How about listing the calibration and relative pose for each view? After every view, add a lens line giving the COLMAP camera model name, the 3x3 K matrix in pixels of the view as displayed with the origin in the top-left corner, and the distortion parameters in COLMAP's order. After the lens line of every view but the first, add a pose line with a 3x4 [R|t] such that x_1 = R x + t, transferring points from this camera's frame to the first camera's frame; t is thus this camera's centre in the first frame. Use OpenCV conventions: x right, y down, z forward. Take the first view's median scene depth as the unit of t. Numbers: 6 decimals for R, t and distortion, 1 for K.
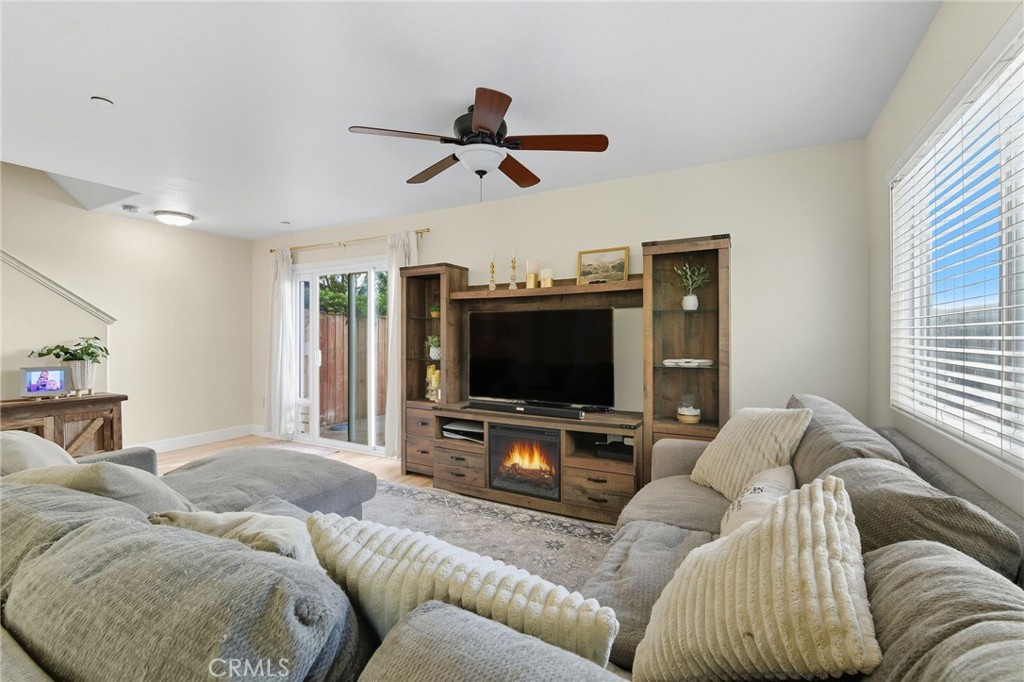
lens RADIAL K [[443.3, 0, 512.7], [0, 443.3, 335.9], [0, 0, 1]] dist [-0.007341, -0.006080]
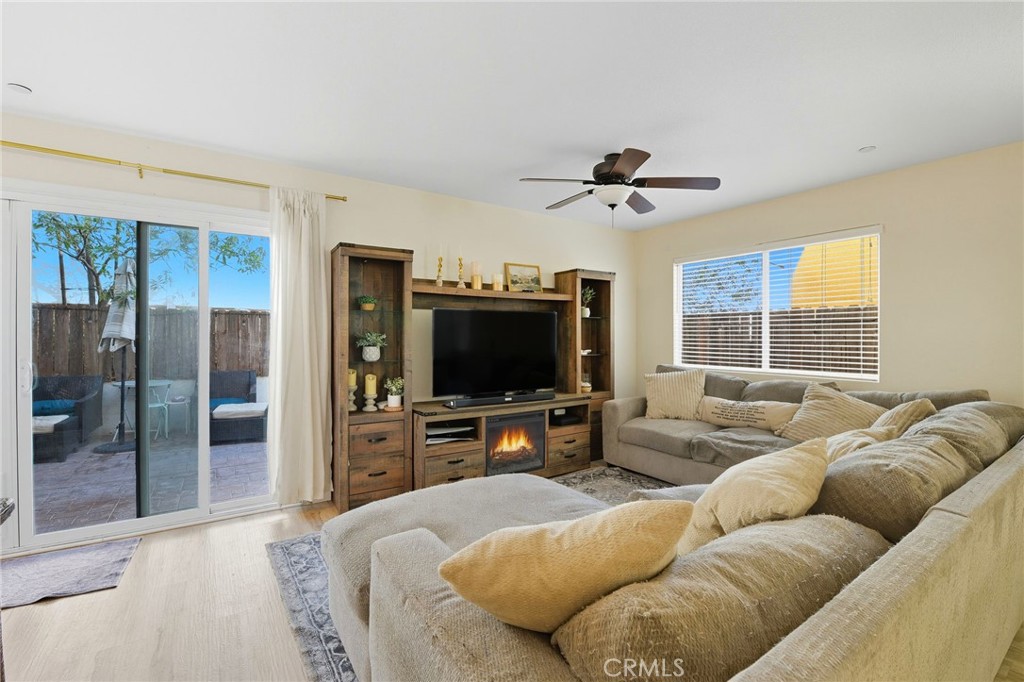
lens RADIAL K [[443.3, 0, 487.5], [0, 443.3, 345.3], [0, 0, 1]] dist [-0.007341, -0.006080]
pose [[0.476773, -0.013670, 0.878920, -0.965324], [-0.003576, 0.999841, 0.017490, 0.009917], [-0.879019, -0.011482, 0.476648, 0.508727]]
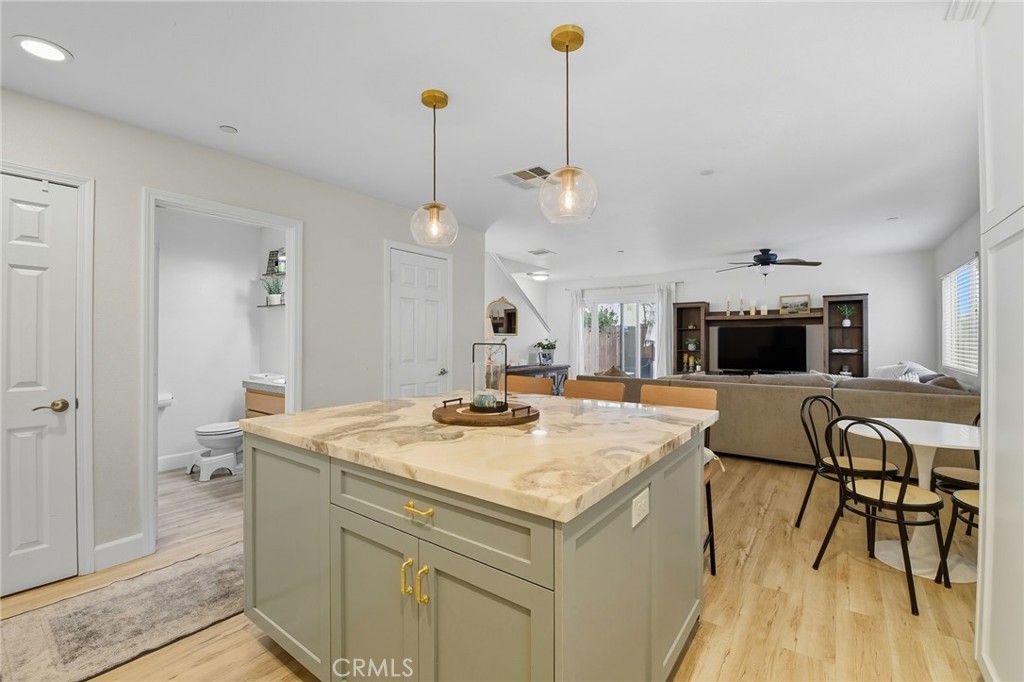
lens RADIAL K [[443.3, 0, 513.1], [0, 443.3, 332.7], [0, 0, 1]] dist [-0.007341, -0.006080]
pose [[0.991548, -0.003264, -0.129702, -0.835162], [0.001305, 0.999884, -0.015185, 0.003710], [0.129737, 0.014887, 0.991437, -1.201017]]
